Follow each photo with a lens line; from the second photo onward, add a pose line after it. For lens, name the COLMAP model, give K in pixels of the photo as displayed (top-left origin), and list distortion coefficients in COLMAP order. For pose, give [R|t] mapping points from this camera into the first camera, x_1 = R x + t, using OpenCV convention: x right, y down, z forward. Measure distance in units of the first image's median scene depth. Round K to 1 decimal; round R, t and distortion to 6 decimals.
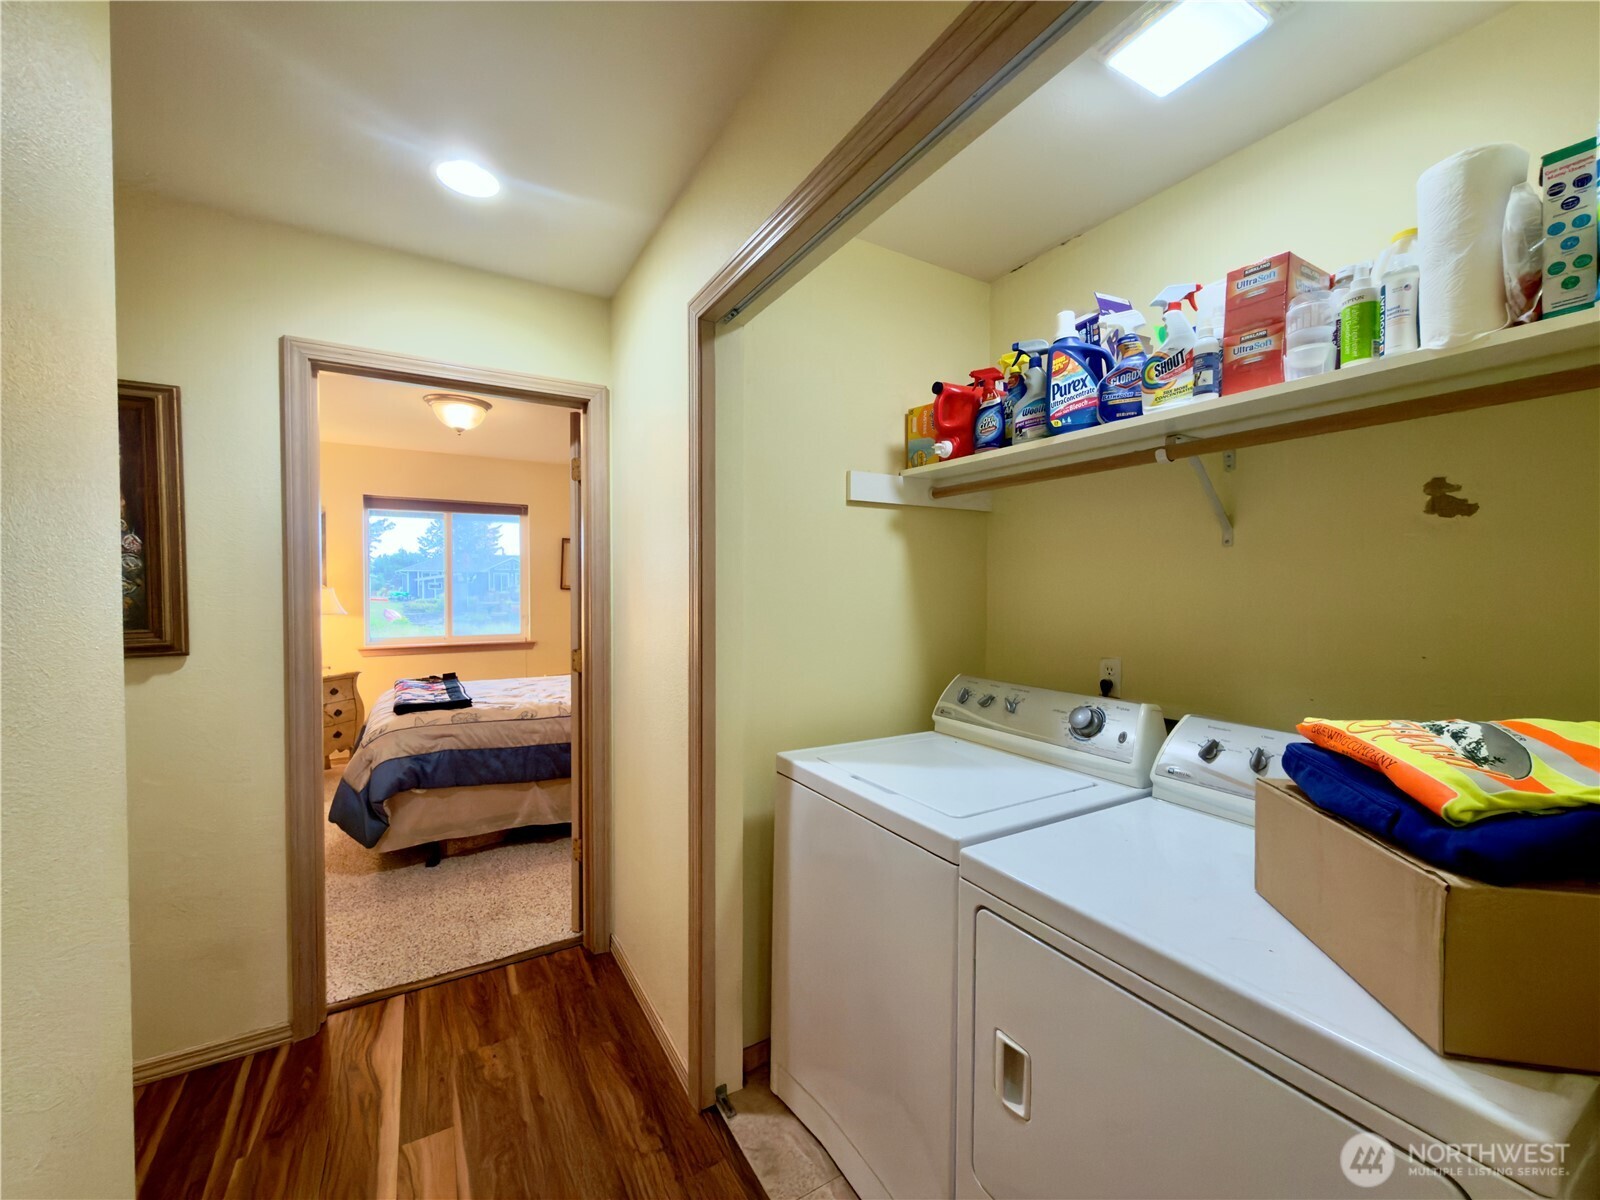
lens RADIAL K [[642.3, 0, 805.1], [0, 642.3, 600.4], [0, 0, 1]] dist [-0.000587, -0.000018]
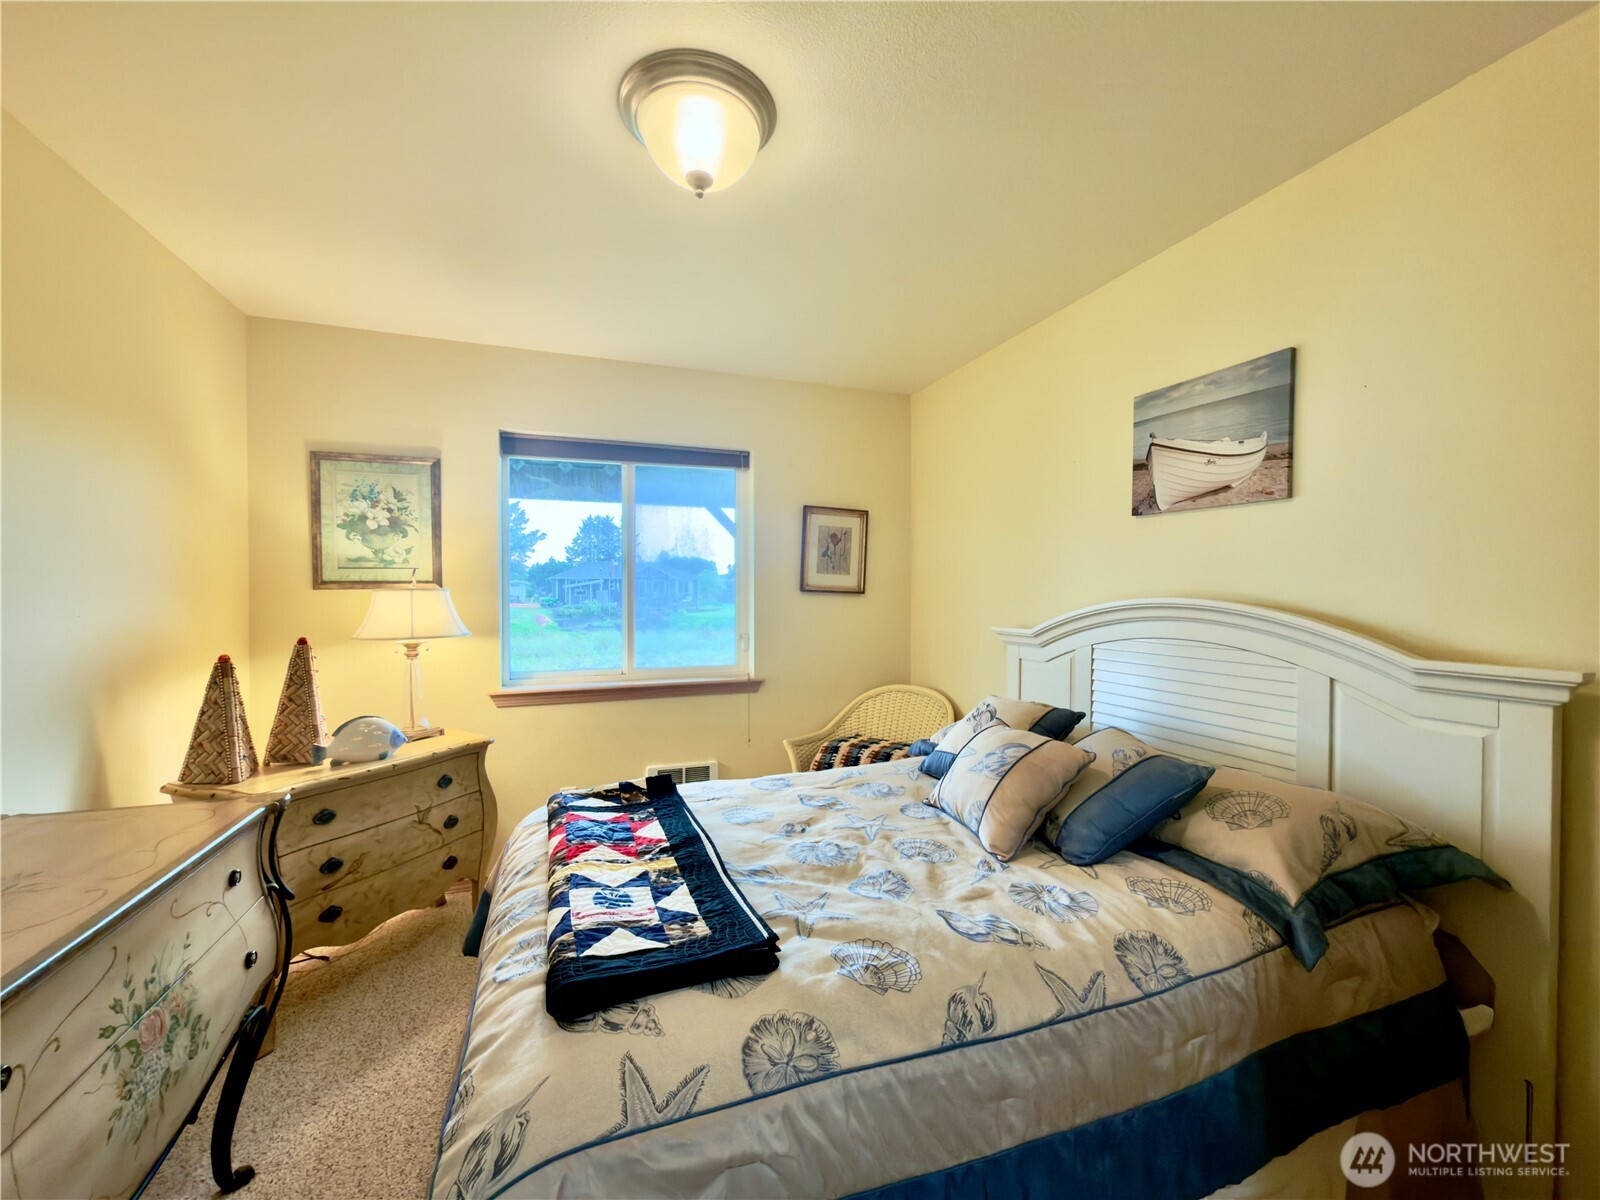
lens RADIAL K [[642.3, 0, 801.5], [0, 642.3, 597.3], [0, 0, 1]] dist [-0.000587, -0.000018]
pose [[0.982119, -0.002952, -0.188240, -0.291473], [0.000443, 0.999911, -0.013370, -0.003928], [0.188262, 0.013048, 0.982032, 0.452739]]
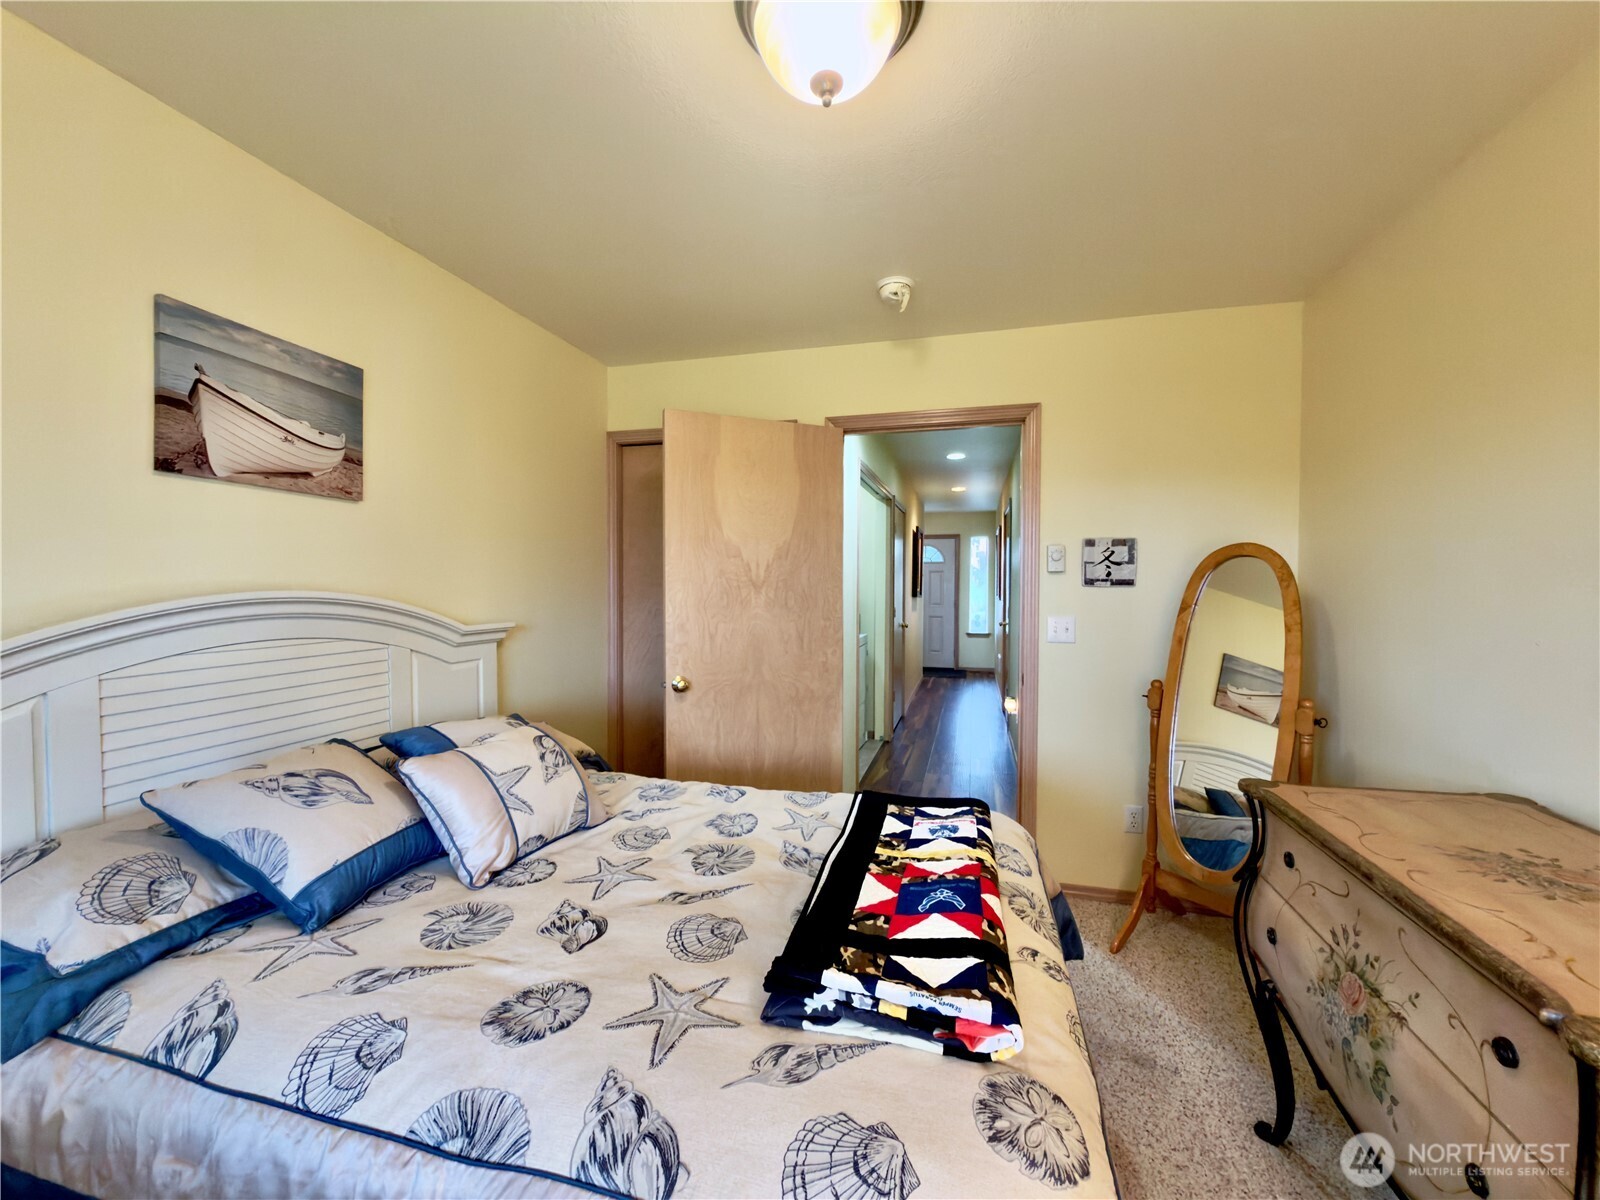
lens RADIAL K [[642.3, 0, 806.2], [0, 642.3, 597.4], [0, 0, 1]] dist [-0.000587, -0.000018]
pose [[-0.696251, -0.024293, 0.717387, -0.560130], [0.008676, 0.999069, 0.042252, -0.016799], [-0.717746, 0.035642, -0.695393, 0.903335]]
